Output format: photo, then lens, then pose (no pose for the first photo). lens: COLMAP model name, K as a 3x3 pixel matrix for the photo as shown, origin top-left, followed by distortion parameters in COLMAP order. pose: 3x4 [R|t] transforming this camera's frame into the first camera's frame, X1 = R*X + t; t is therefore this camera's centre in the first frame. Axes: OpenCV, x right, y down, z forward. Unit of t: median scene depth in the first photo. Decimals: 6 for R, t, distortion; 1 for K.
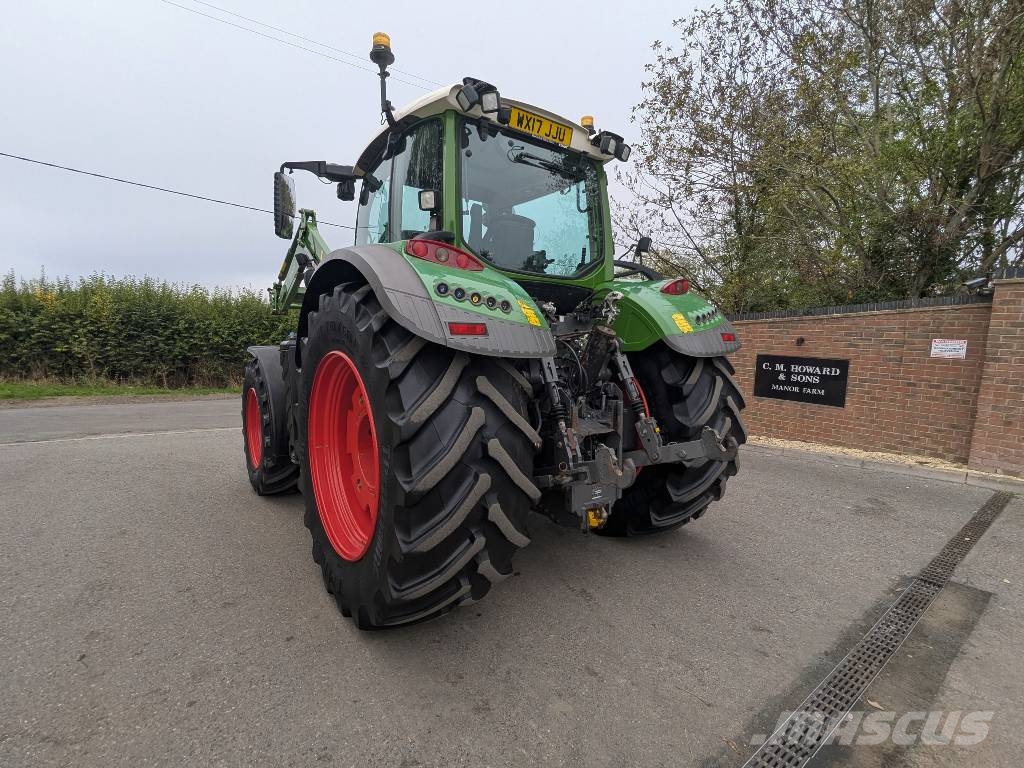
lens RADIAL K [[485.8, 0, 509.5], [0, 485.8, 386.4], [0, 0, 1]] dist [0.000564, -0.000239]
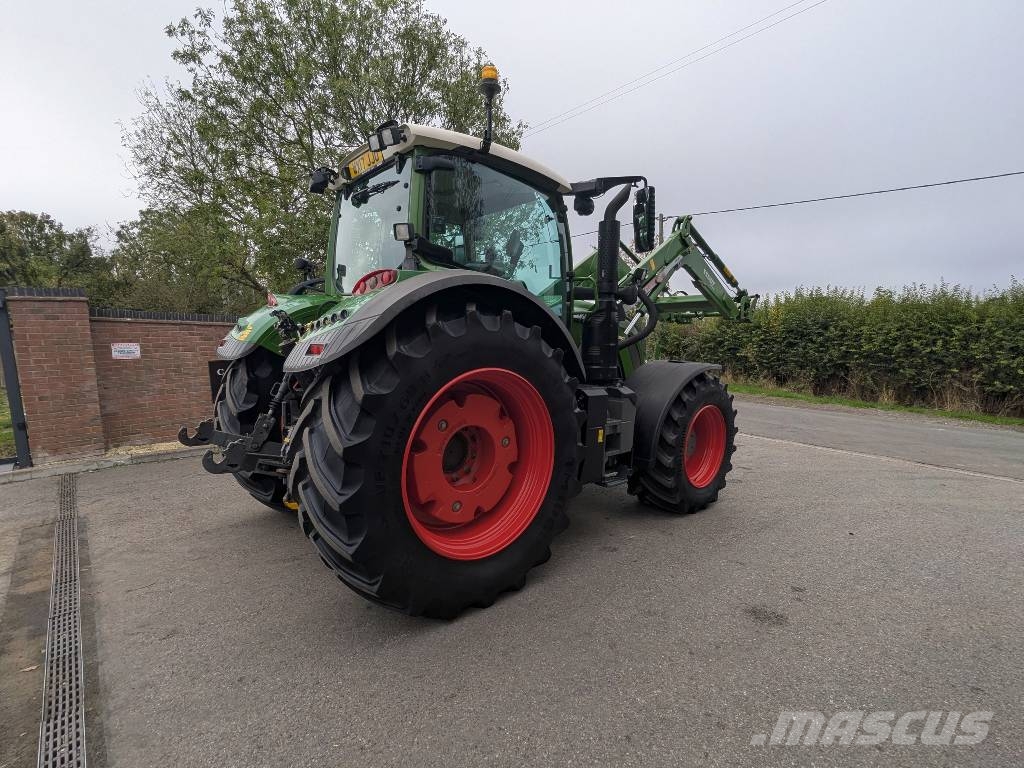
lens RADIAL K [[485.8, 0, 511.6], [0, 485.8, 388.3], [0, 0, 1]] dist [0.000564, -0.000239]
pose [[0.068639, 0.088567, -0.993702, 1.232091], [-0.097258, 0.991901, 0.081689, -0.134142], [0.992889, 0.091039, 0.076697, 1.274361]]
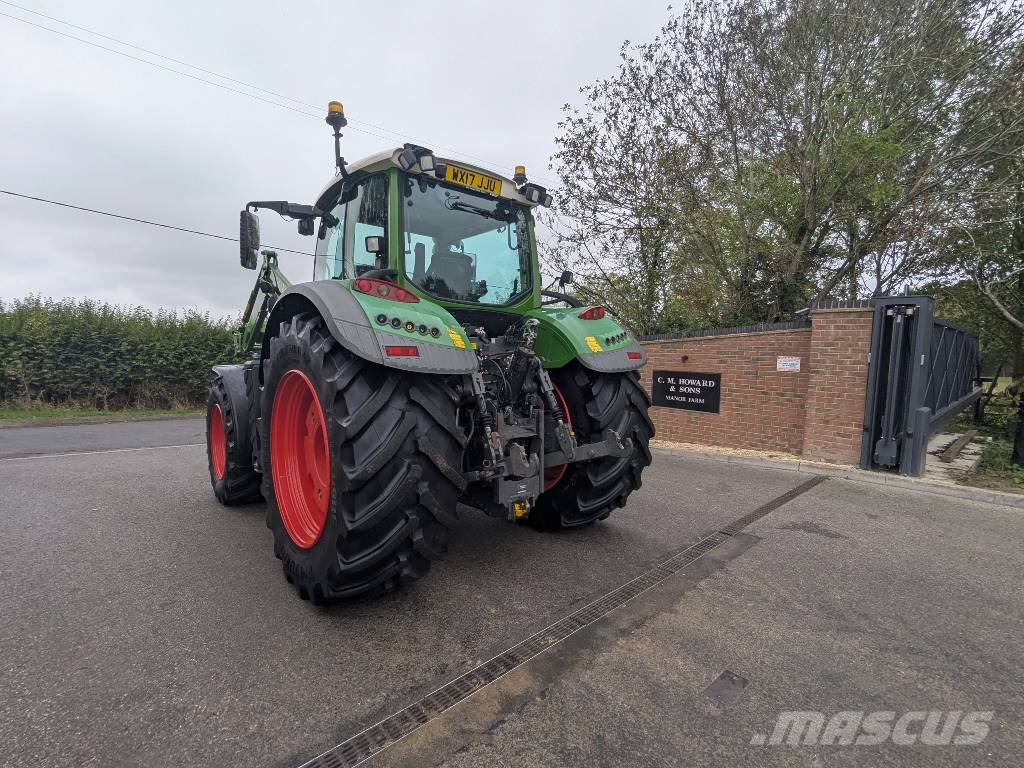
lens RADIAL K [[485.8, 0, 508.8], [0, 485.8, 388.8], [0, 0, 1]] dist [0.000564, -0.000239]
pose [[0.997955, -0.008940, 0.063291, 0.069384], [0.010972, 0.999433, -0.031827, 0.014404], [-0.062971, 0.032456, 0.997487, -0.168595]]
